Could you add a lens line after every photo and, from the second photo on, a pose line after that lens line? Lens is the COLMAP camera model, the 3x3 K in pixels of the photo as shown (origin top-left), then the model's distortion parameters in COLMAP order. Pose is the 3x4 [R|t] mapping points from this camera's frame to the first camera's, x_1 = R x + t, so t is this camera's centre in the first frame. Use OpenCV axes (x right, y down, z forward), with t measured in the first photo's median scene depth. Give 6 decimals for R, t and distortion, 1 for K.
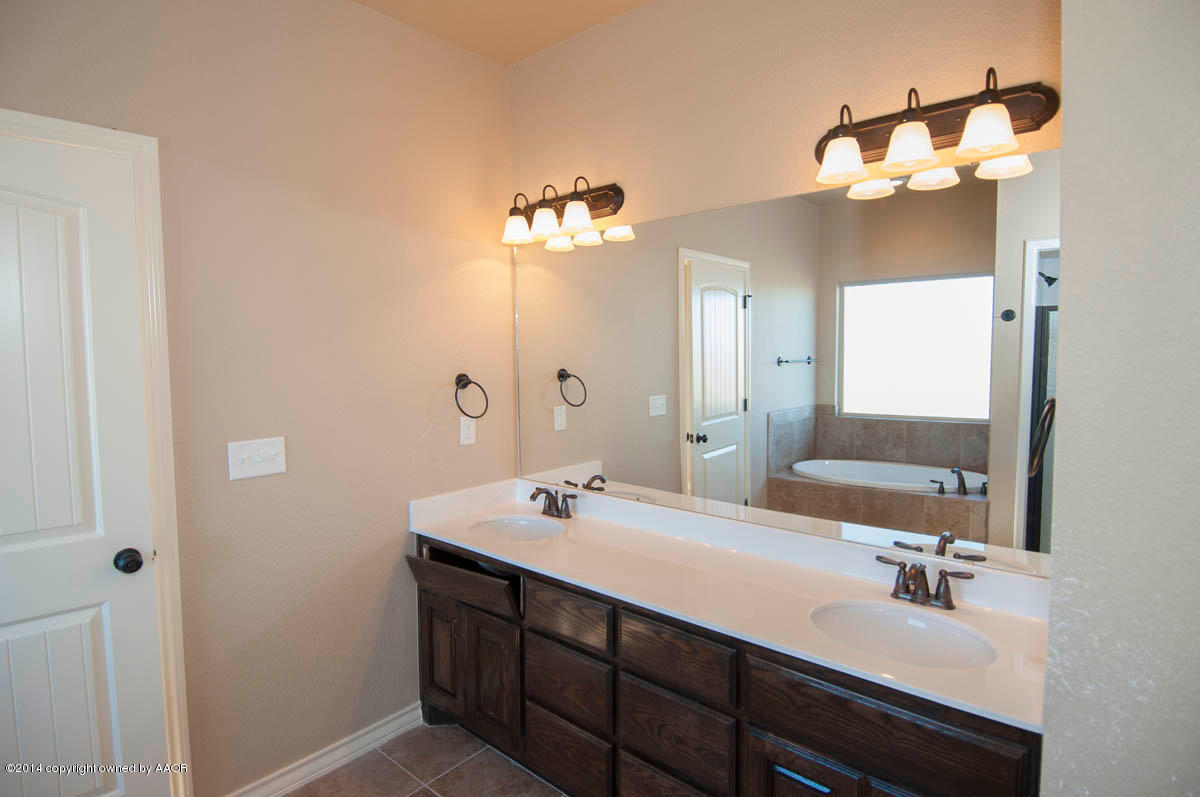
lens RADIAL K [[644.9, 0, 602.3], [0, 644.9, 387.0], [0, 0, 1]] dist [0.054008, -0.058754]
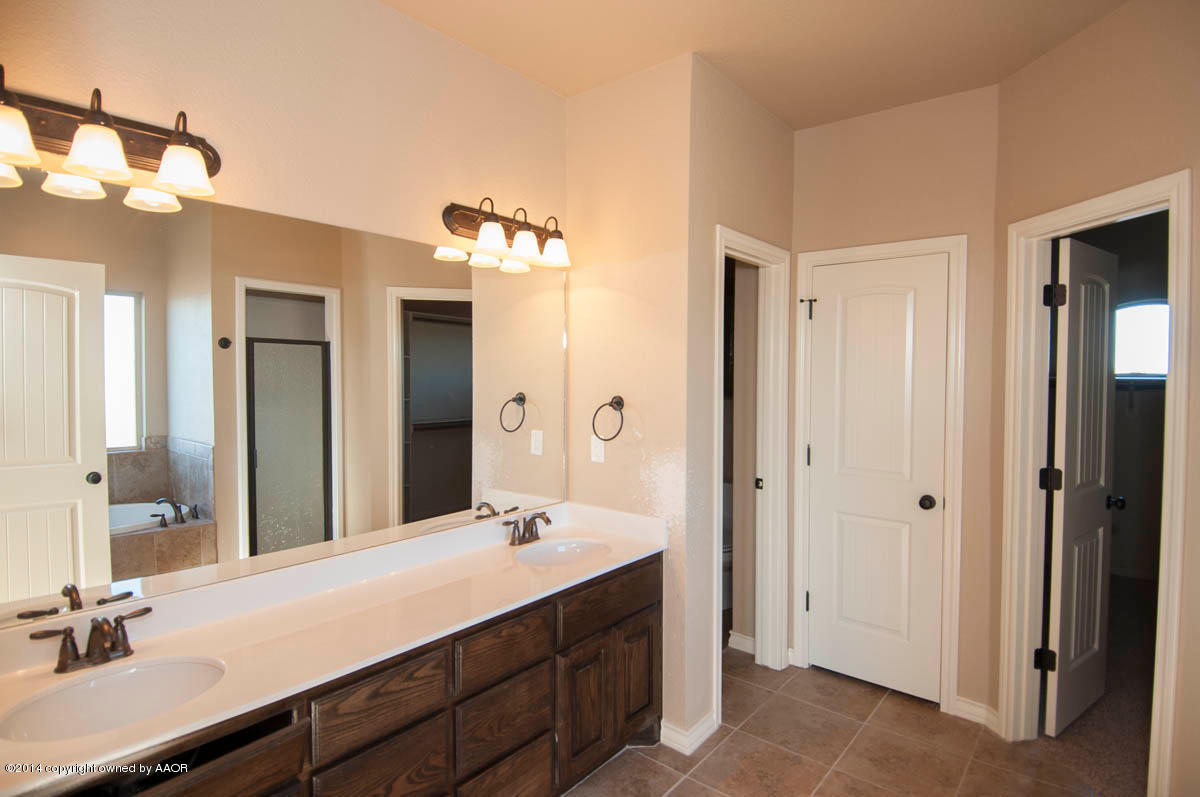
lens RADIAL K [[624.4, 0, 600.3], [0, 624.4, 388.7], [0, 0, 1]] dist [0.032179, -0.054276]
pose [[-0.039248, -0.012166, 0.999155, -0.763570], [0.058296, 0.998195, 0.014444, -0.028264], [-0.997528, 0.058814, -0.038468, 0.674729]]
